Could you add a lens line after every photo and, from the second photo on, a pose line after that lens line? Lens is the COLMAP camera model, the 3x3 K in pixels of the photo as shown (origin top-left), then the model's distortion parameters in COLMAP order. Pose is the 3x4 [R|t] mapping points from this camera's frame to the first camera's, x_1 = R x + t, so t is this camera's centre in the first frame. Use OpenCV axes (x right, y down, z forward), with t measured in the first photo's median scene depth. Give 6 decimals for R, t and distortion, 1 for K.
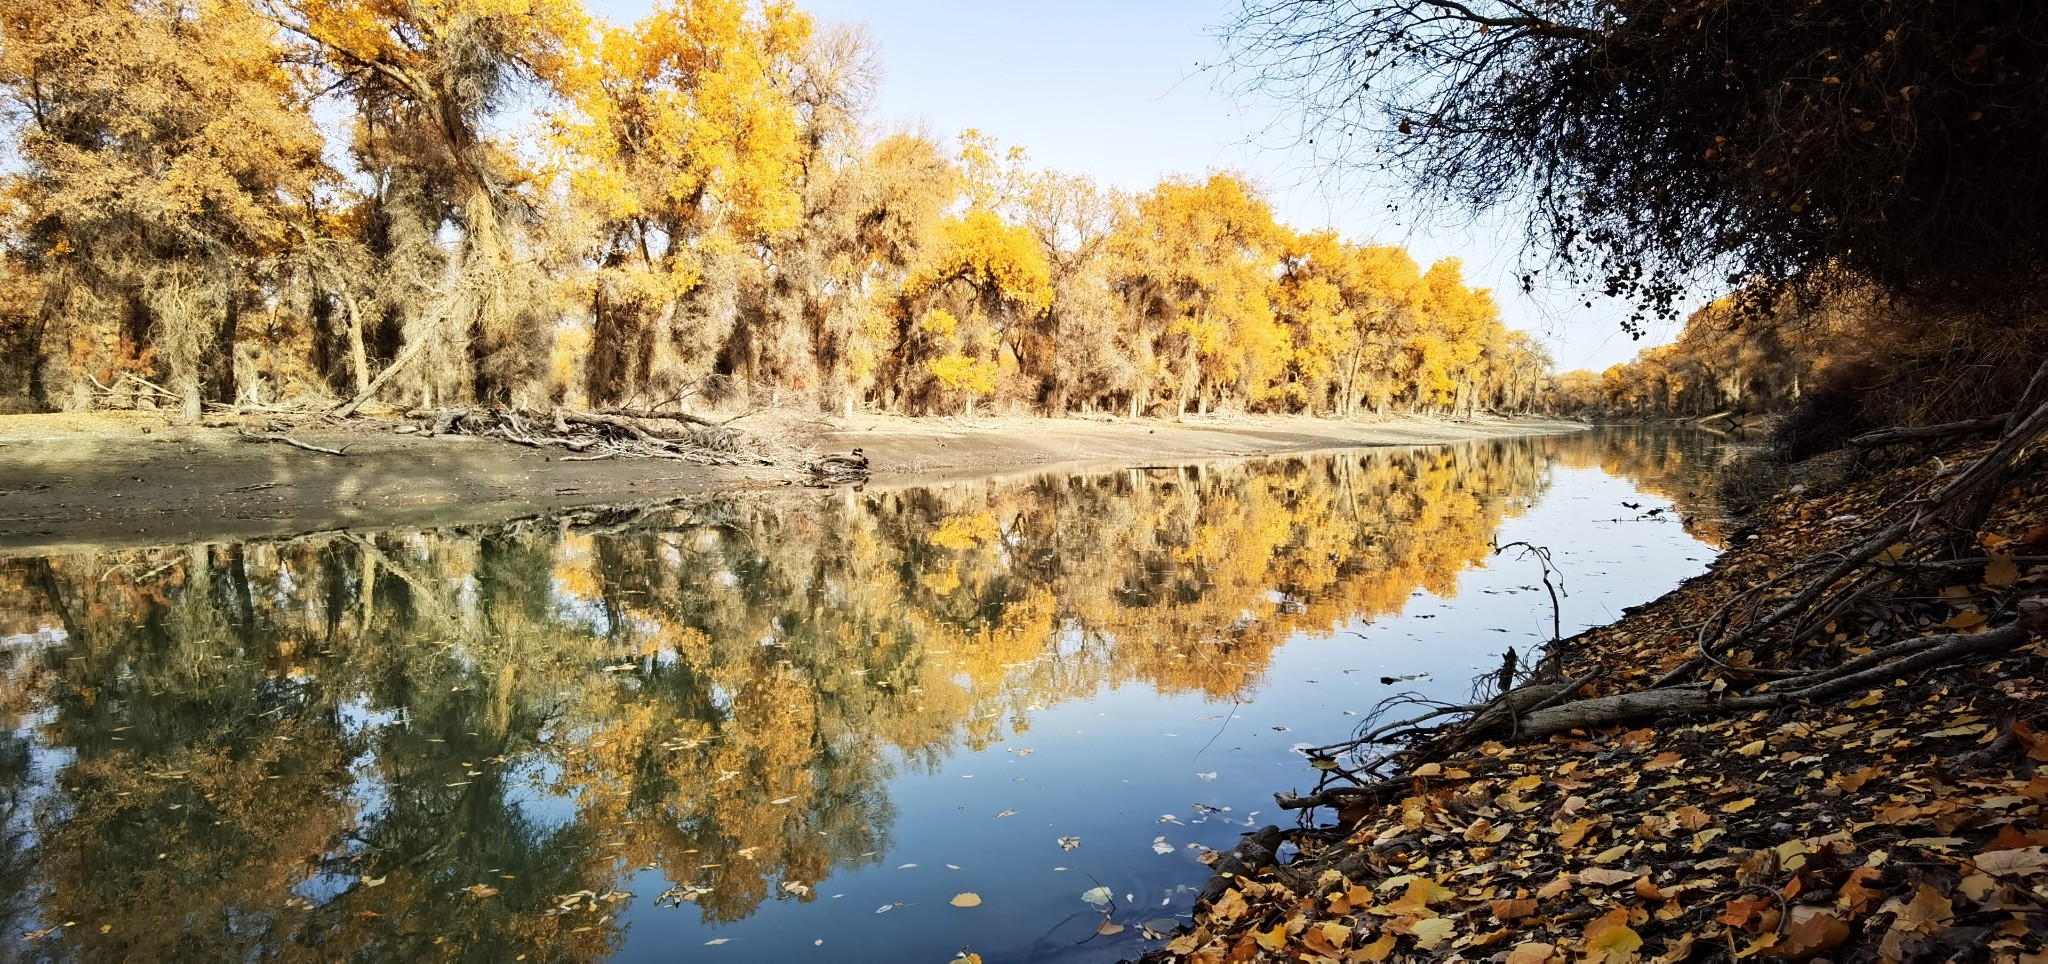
lens RADIAL K [[1038.8, 0, 1015.8], [0, 1038.8, 462.3], [0, 0, 1]] dist [0.008720, -0.003696]
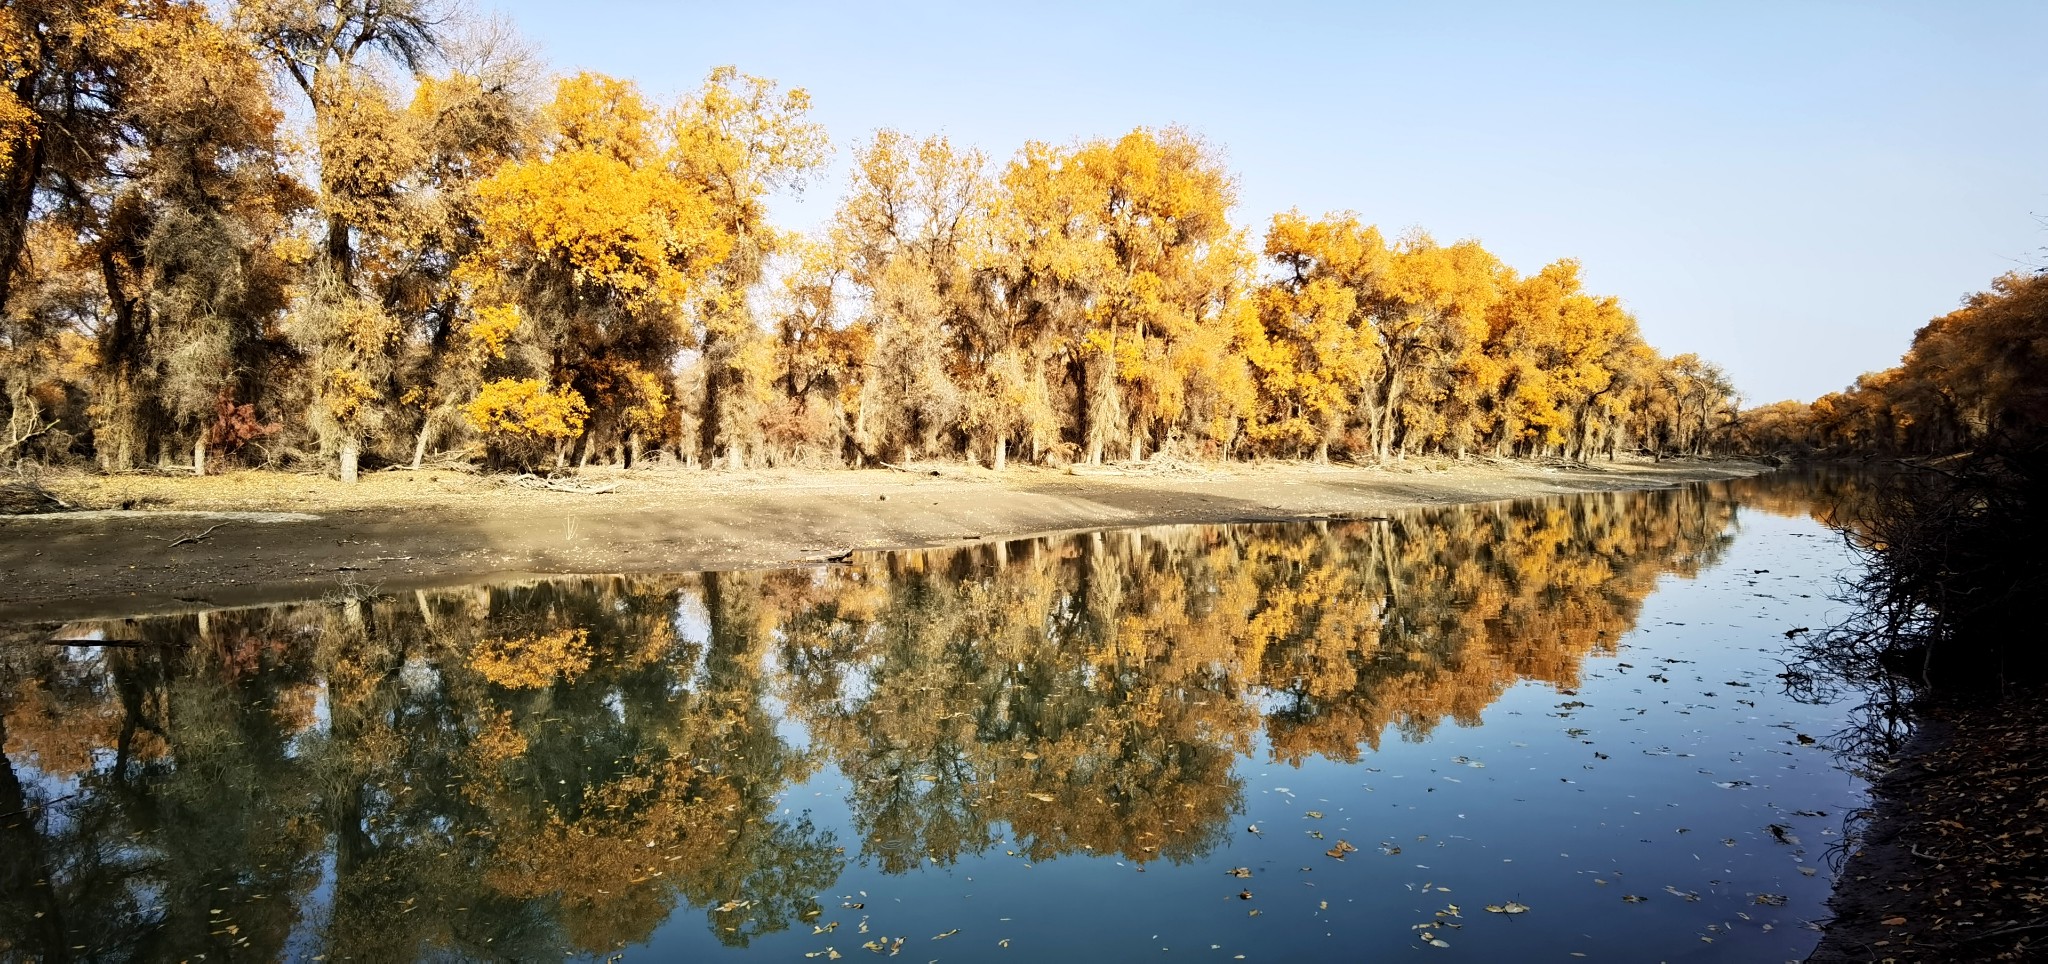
lens RADIAL K [[1038.8, 0, 1007.5], [0, 1038.8, 485.8], [0, 0, 1]] dist [0.008720, -0.003696]
pose [[0.988037, 0.000814, -0.154215, 0.304190], [-0.003121, 0.999887, -0.014720, -0.028610], [0.154186, 0.015025, 0.987928, 0.385111]]
